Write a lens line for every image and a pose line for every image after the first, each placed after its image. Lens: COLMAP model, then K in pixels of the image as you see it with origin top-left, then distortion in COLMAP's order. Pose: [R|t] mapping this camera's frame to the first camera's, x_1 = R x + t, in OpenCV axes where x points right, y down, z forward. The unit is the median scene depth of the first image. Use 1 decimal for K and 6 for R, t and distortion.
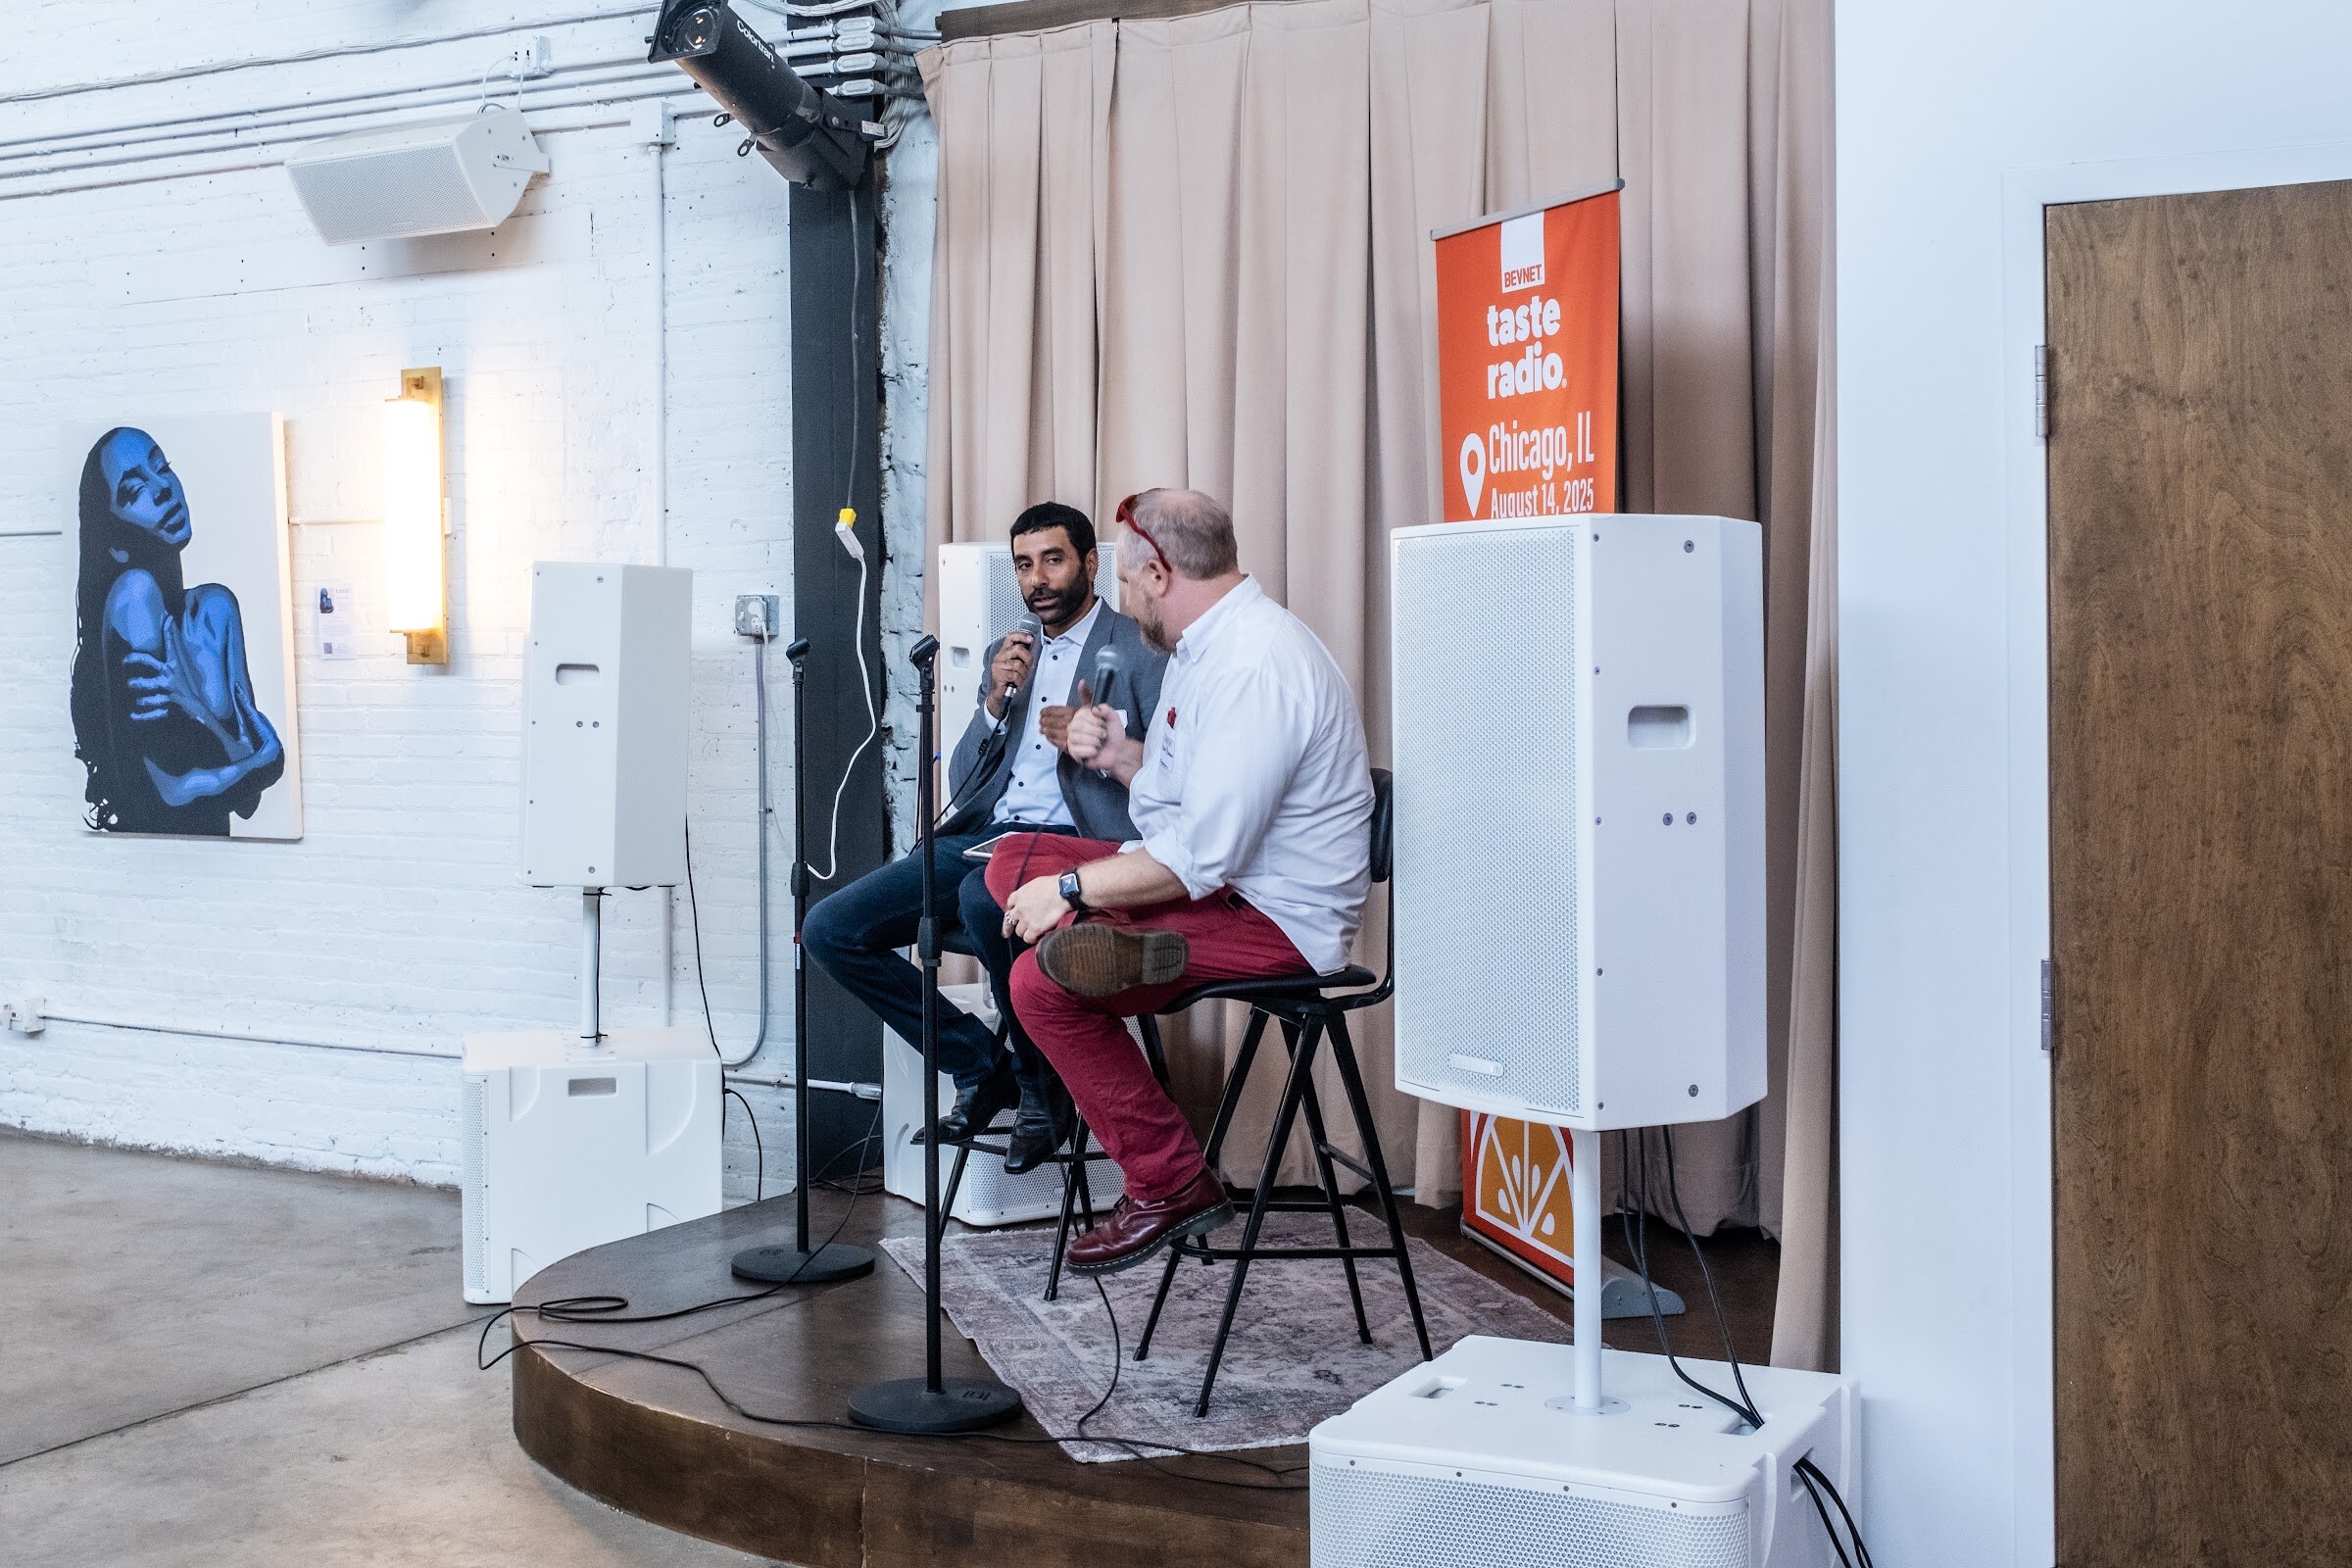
lens RADIAL K [[3058.5, 0, 1113.0], [0, 3058.5, 626.7], [0, 0, 1]] dist [-0.034252, 0.008425]
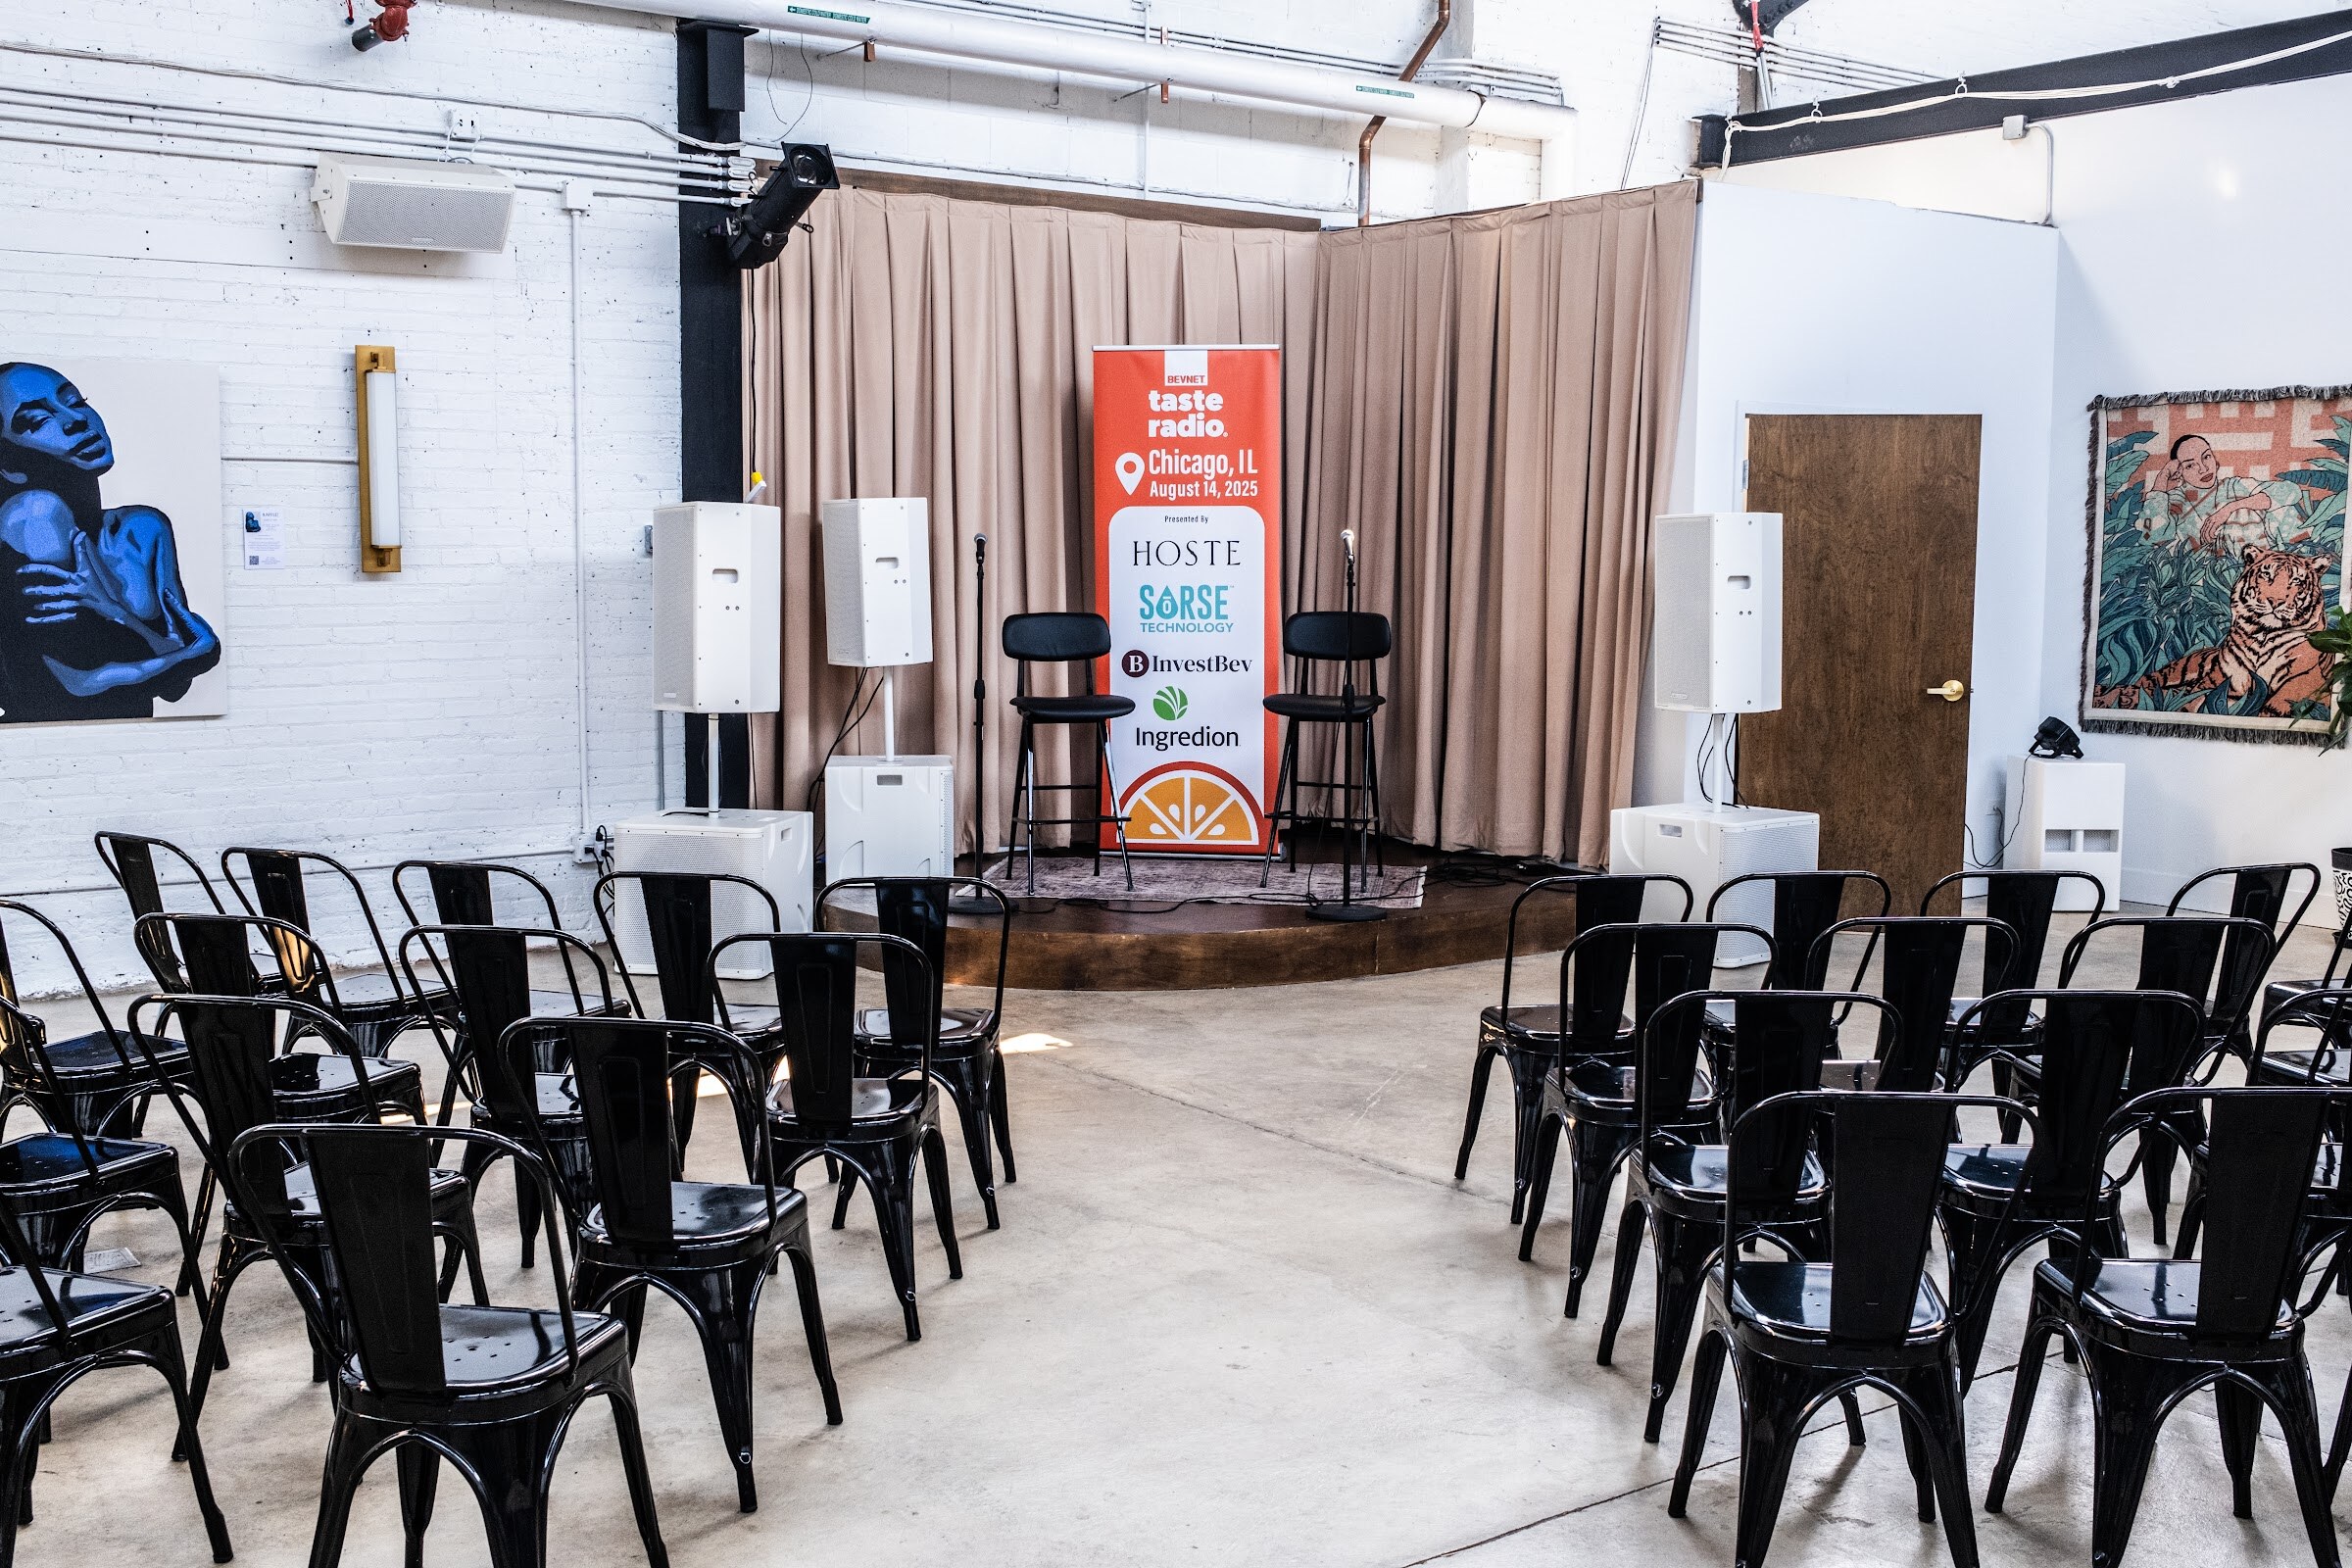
lens RADIAL K [[2482.2, 0, 1176.0], [0, 2482.2, 784.0], [0, 0, 1]] dist [-0.051339, 0.153789]
pose [[0.383983, -0.078663, 0.919983, -1.162857], [-0.003559, 0.996231, 0.086668, 0.010244], [-0.923333, -0.036554, 0.382256, 0.288153]]
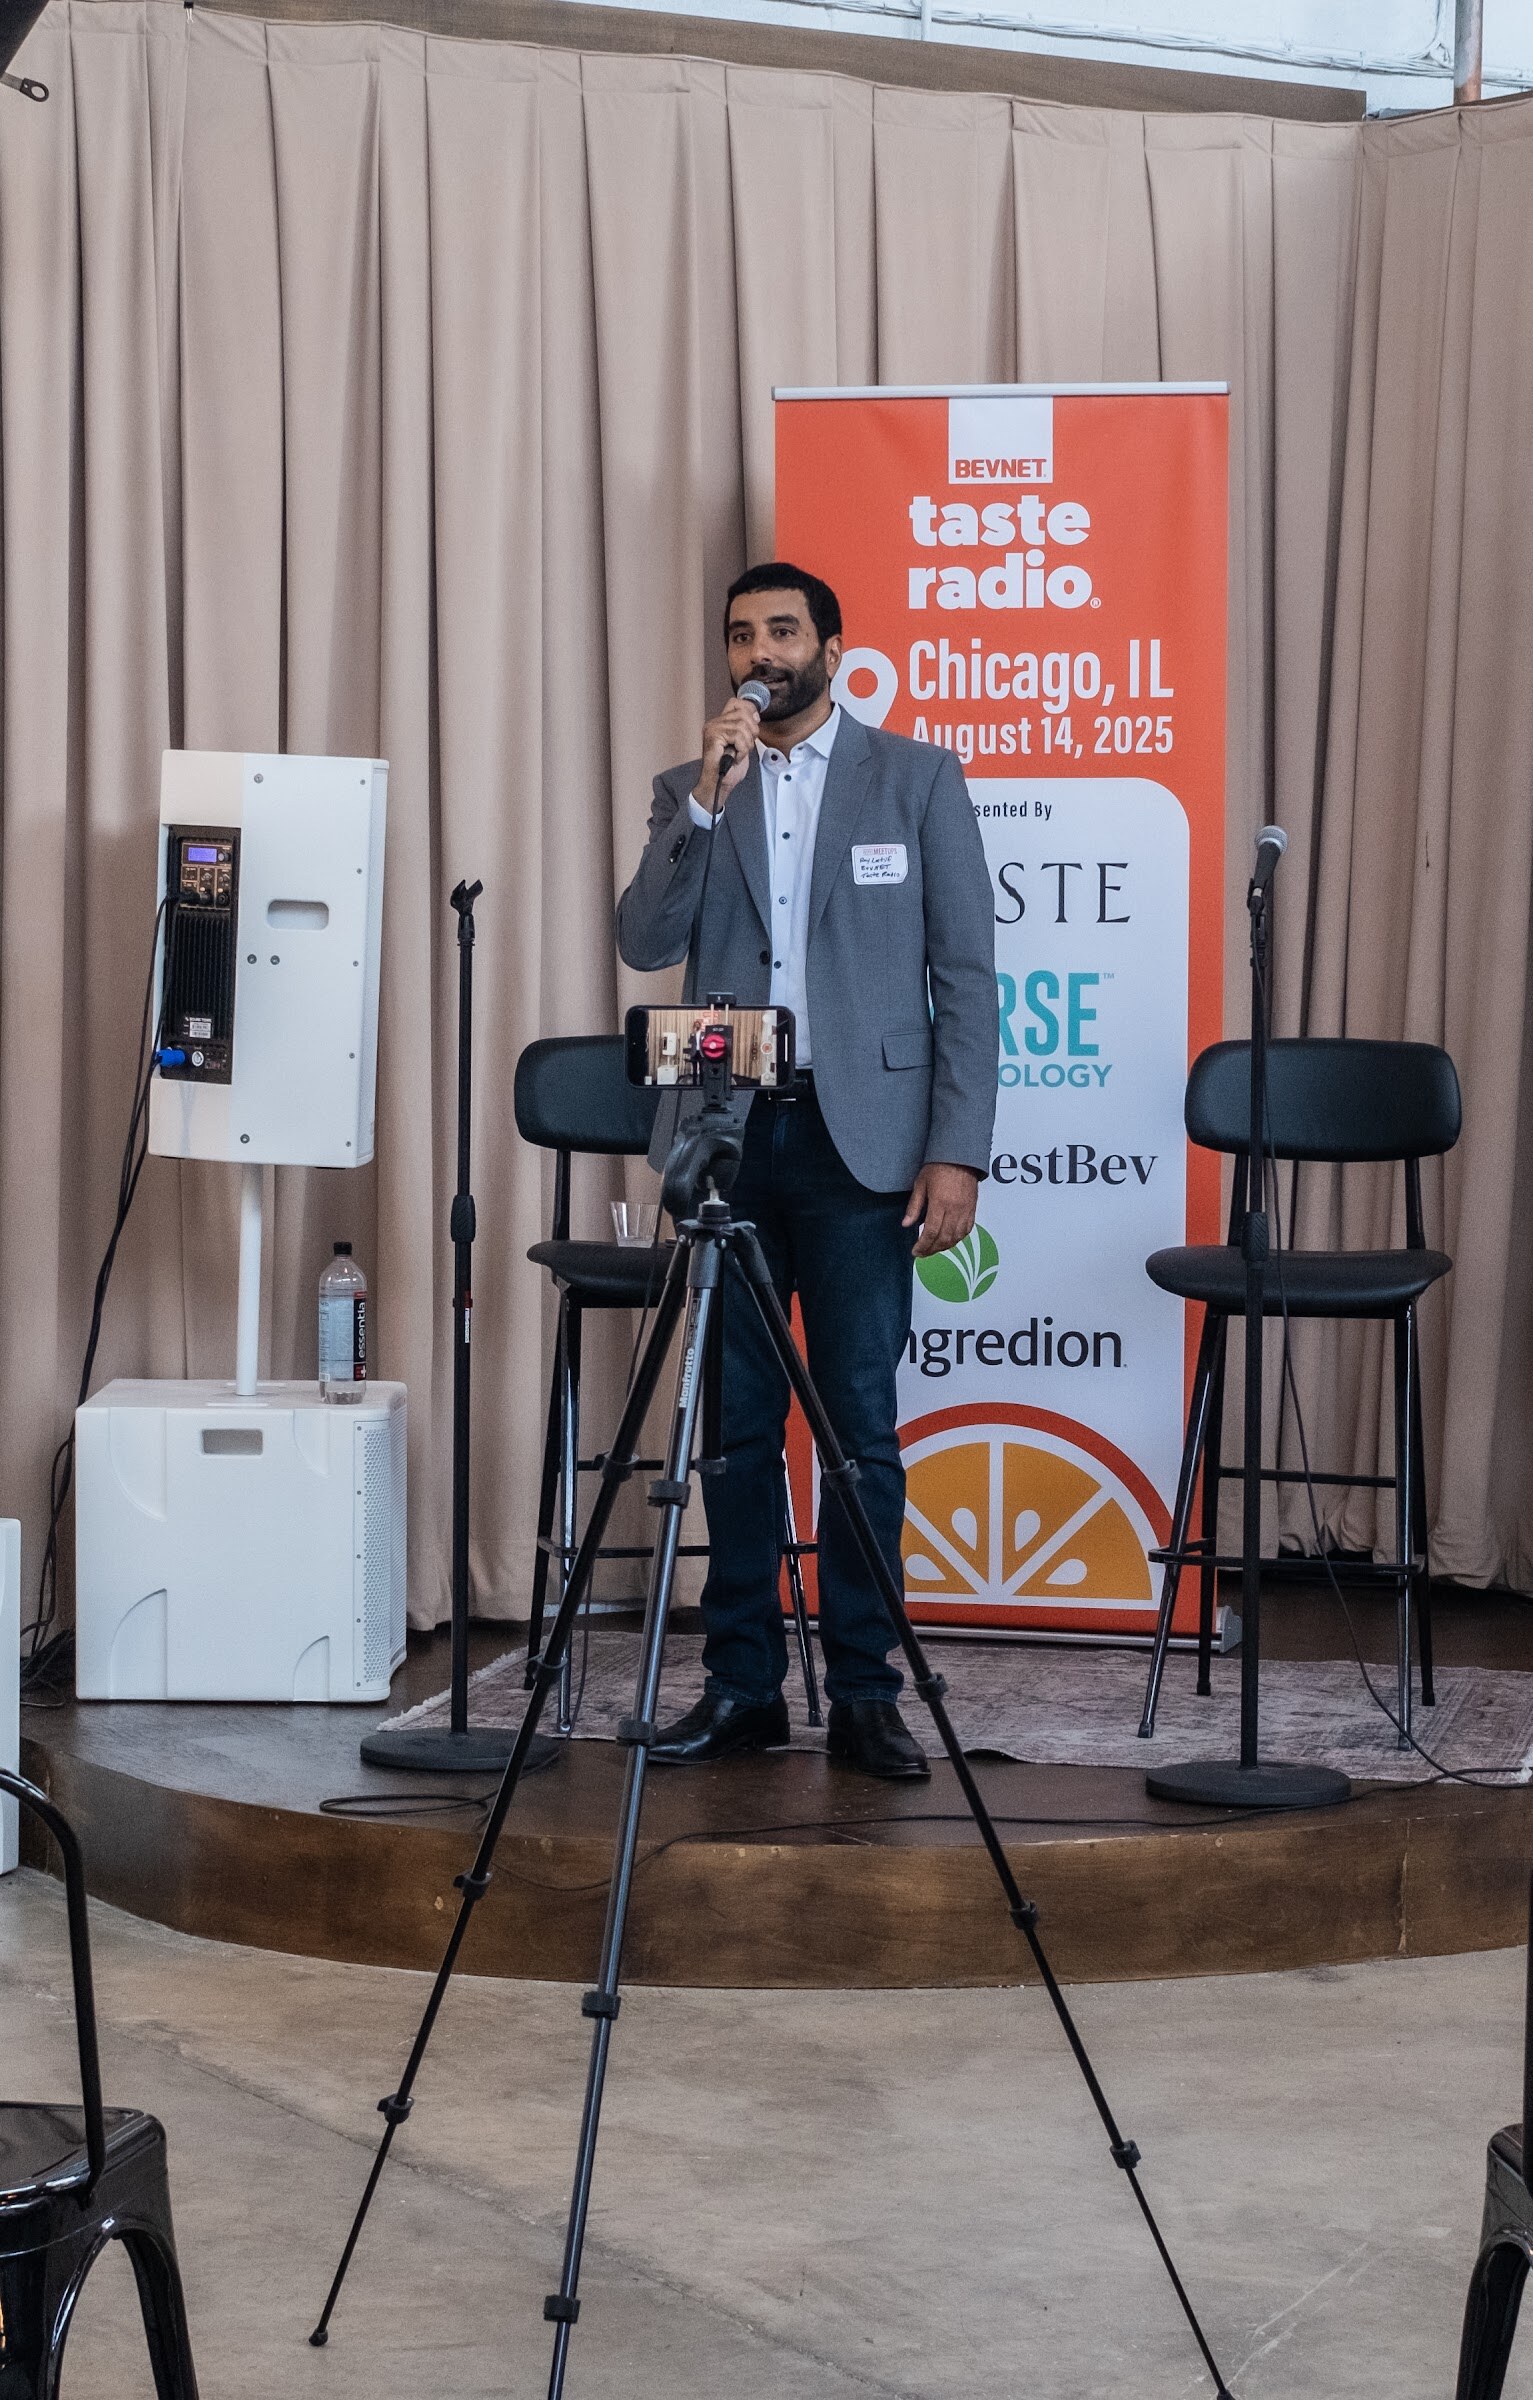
lens RADIAL K [[5247.6, 0, 769.3], [0, 5247.6, 1304.3], [0, 0, 1]] dist [-0.024843, -0.289686]
pose [[0.476055, -0.052689, 0.877836, -0.958465], [-0.008072, 0.997900, 0.064273, 0.018874], [-0.879379, -0.037683, 0.474629, 0.291525]]
